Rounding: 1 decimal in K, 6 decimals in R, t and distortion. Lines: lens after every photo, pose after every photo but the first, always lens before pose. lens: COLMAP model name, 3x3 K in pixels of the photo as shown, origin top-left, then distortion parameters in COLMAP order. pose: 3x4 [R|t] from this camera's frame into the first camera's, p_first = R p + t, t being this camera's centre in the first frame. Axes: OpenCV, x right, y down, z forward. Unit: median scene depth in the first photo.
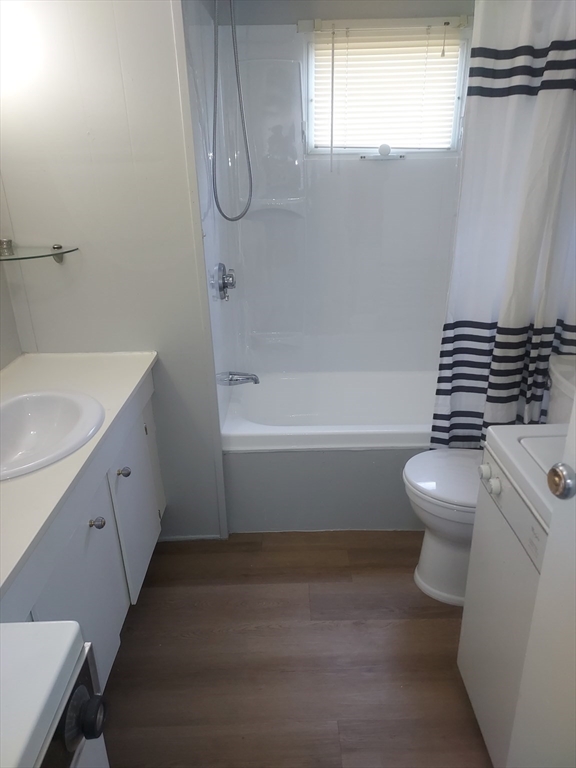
lens RADIAL K [[538.8, 0, 288.0], [0, 538.8, 384.0], [0, 0, 1]] dist [0.035160, 0.001771]
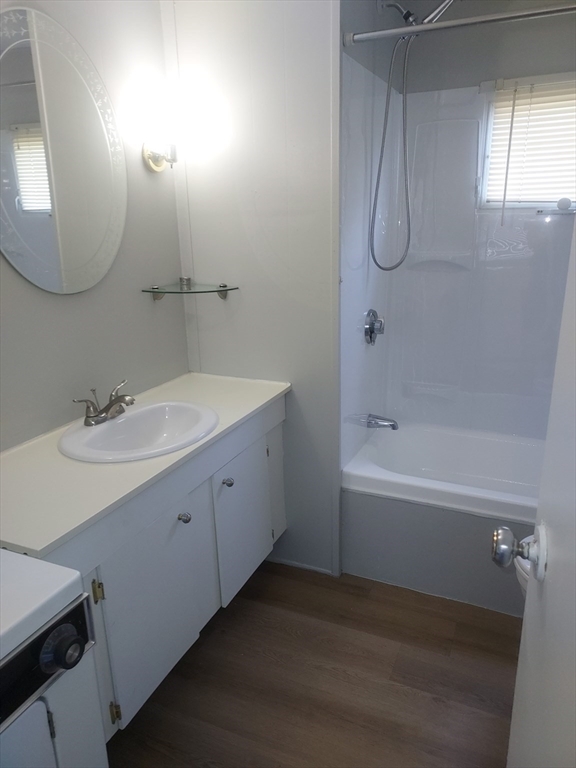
lens RADIAL K [[538.8, 0, 288.0], [0, 538.8, 384.0], [0, 0, 1]] dist [0.035160, 0.001771]
pose [[0.918120, 0.124515, -0.376233, 0.142915], [-0.156886, 0.985998, -0.056531, 0.003231], [0.363926, 0.110928, 0.924799, -0.009327]]
